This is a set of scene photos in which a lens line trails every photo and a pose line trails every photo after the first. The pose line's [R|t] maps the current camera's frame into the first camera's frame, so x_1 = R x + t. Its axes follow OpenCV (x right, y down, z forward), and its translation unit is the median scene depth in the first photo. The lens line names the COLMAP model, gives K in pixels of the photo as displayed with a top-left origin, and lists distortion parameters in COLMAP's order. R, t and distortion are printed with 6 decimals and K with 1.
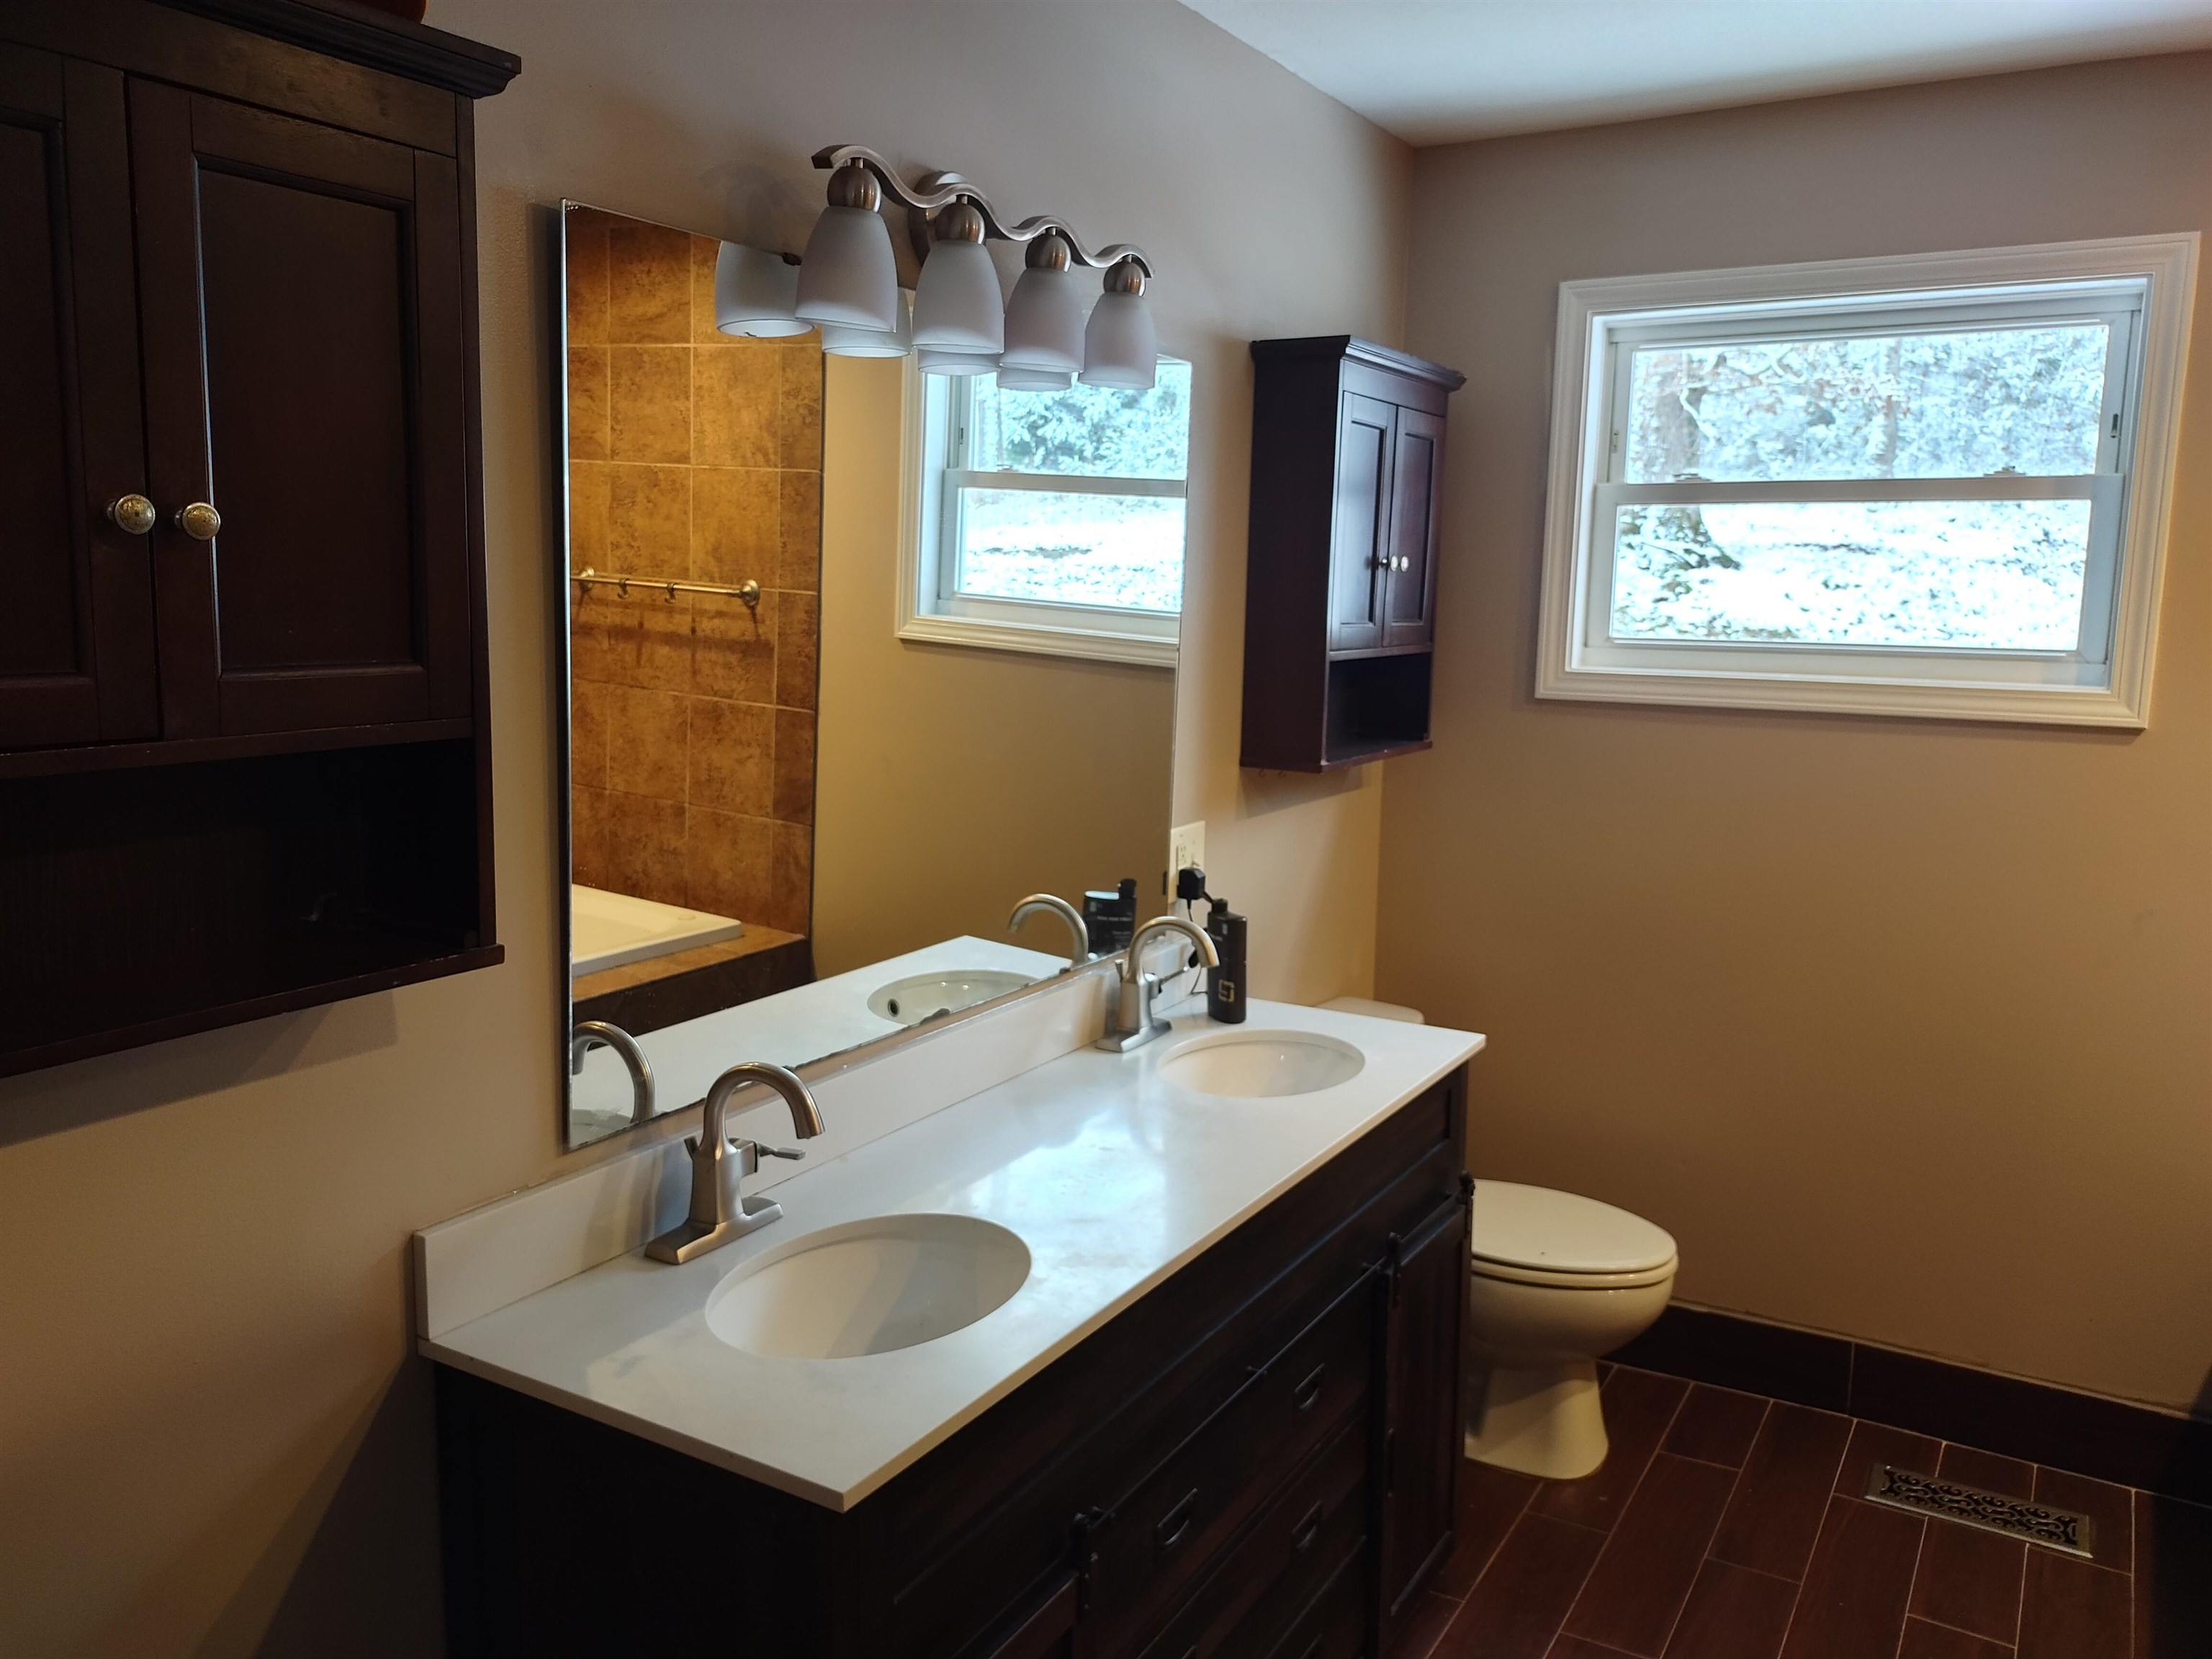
lens RADIAL K [[1645.4, 0, 1106.0], [0, 1645.4, 829.5], [0, 0, 1]] dist [0.000745, -0.000108]
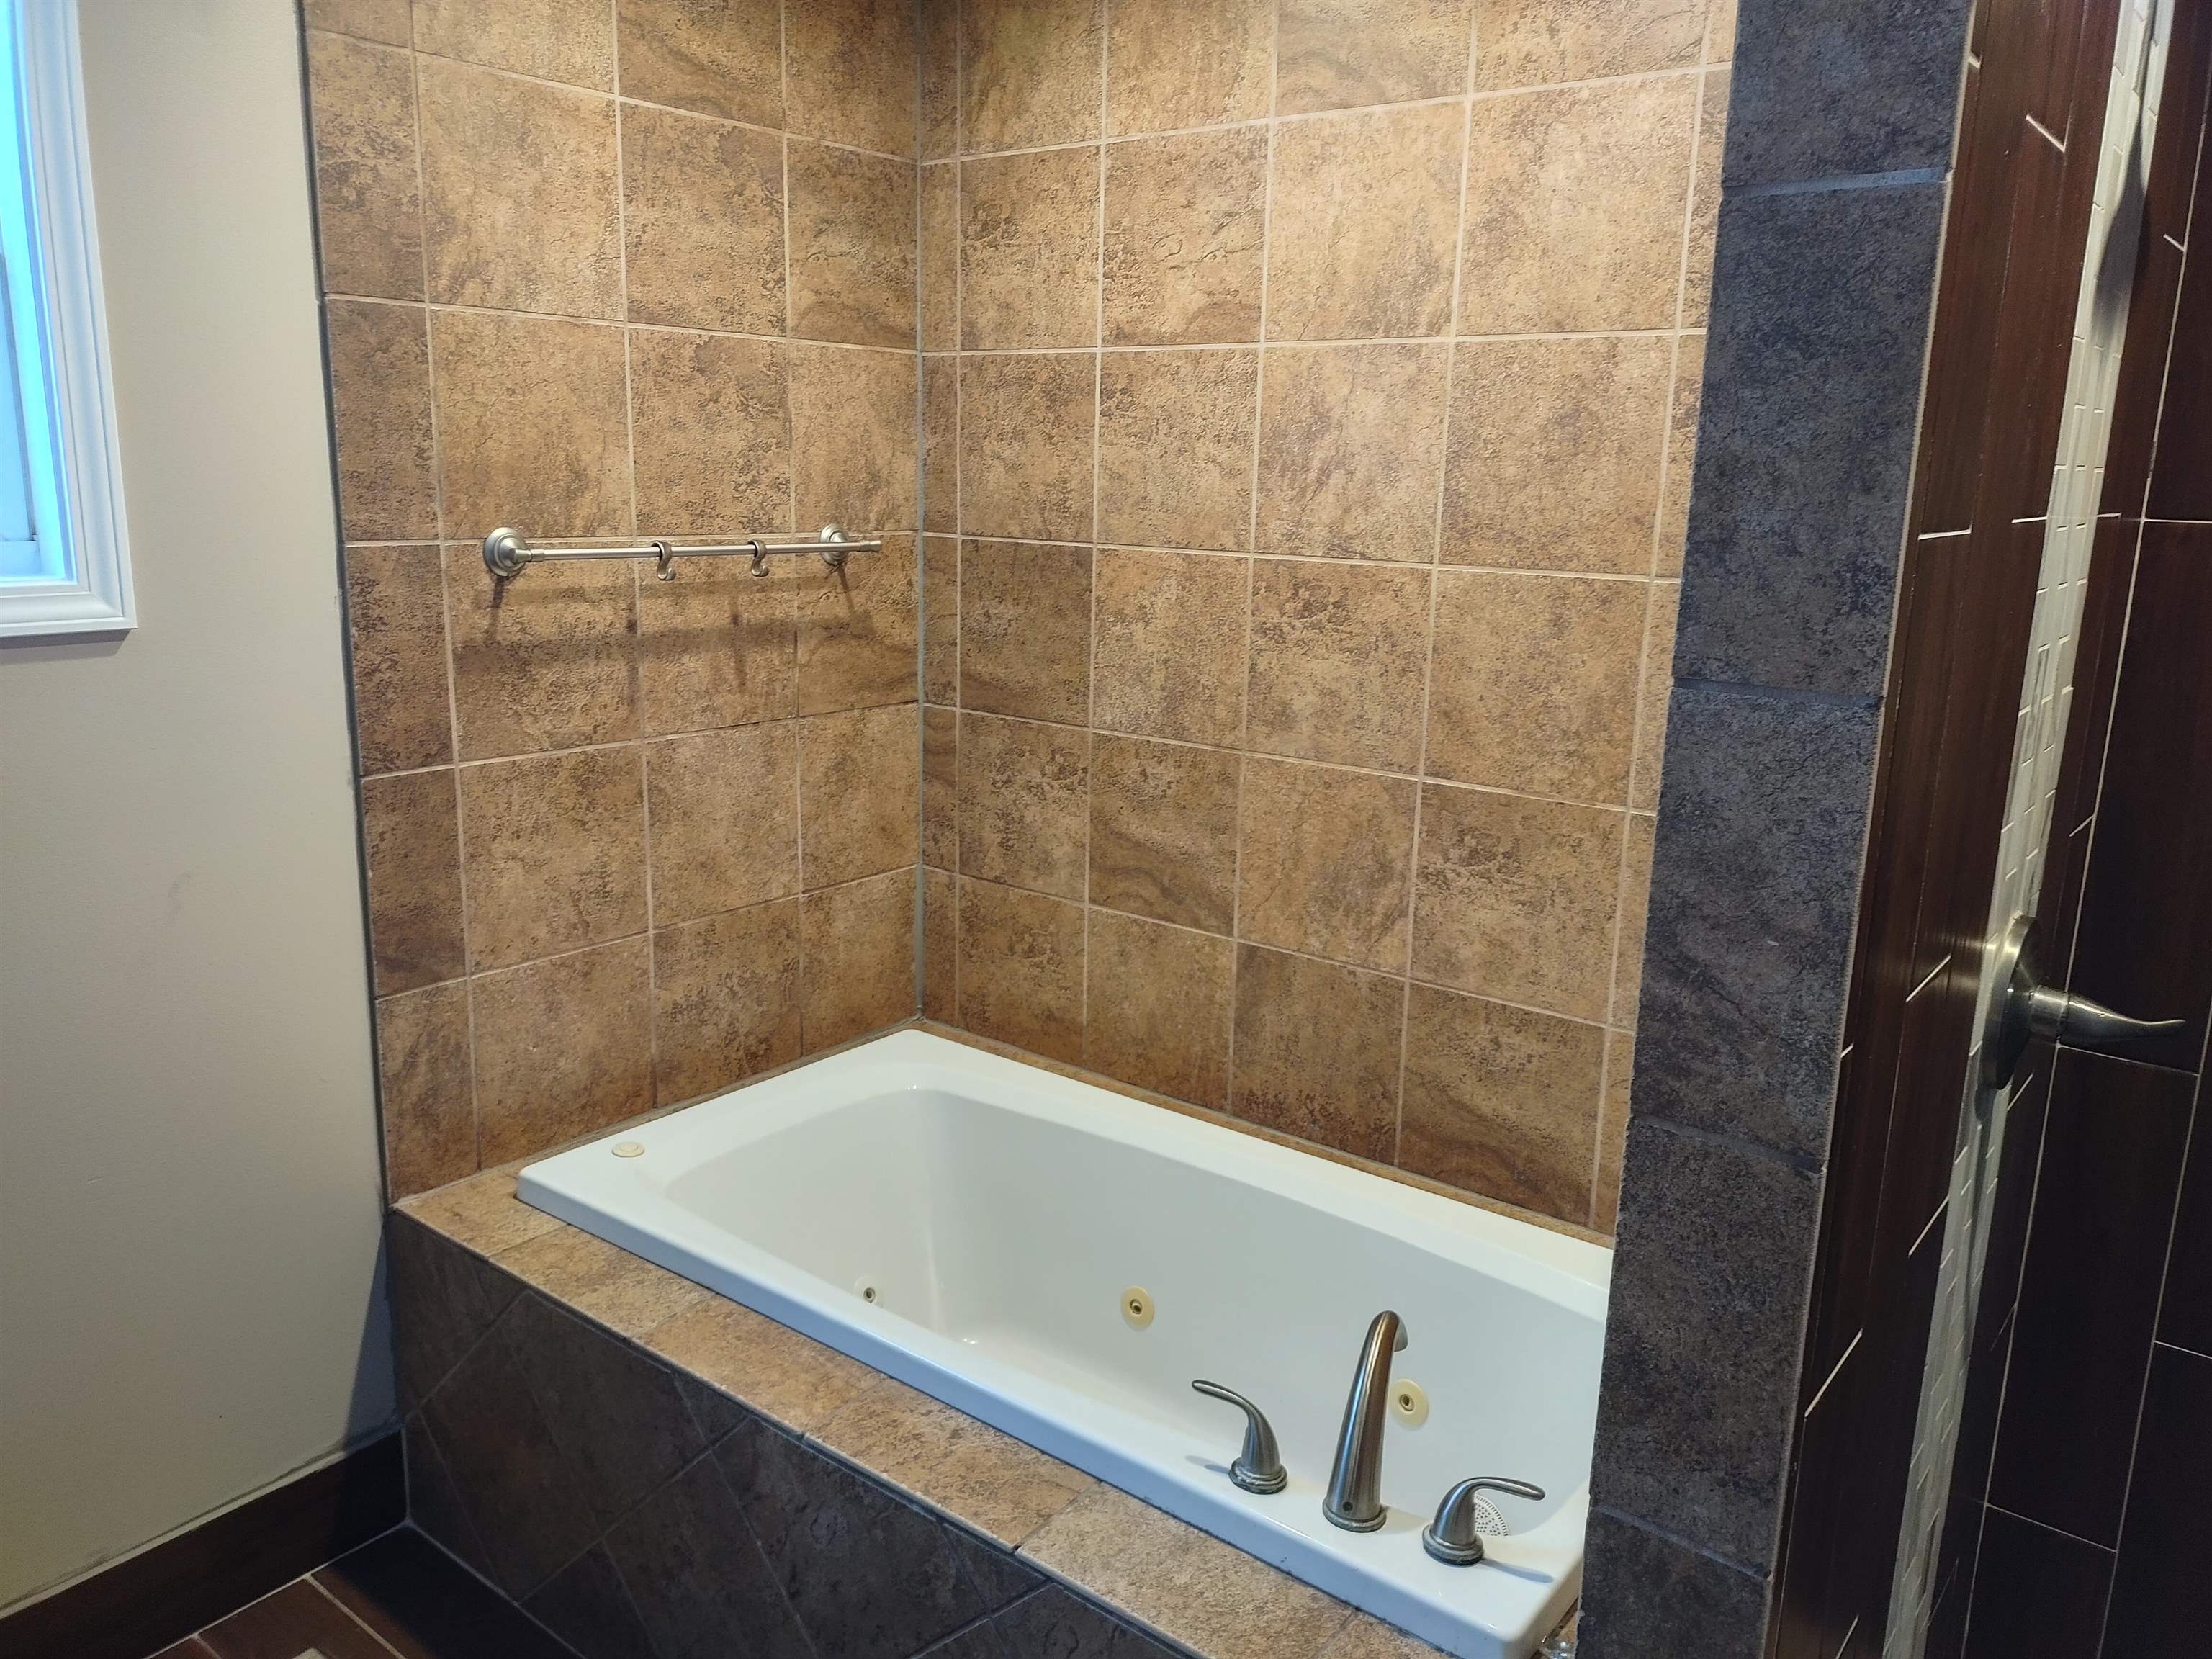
lens RADIAL K [[1645.4, 0, 1106.0], [0, 1645.4, 829.5], [0, 0, 1]] dist [0.000745, -0.000108]
pose [[0.118805, -0.246669, 0.961790, -0.774983], [0.163117, 0.960339, 0.226147, -0.154213], [-0.979427, 0.130017, 0.154329, 0.771504]]
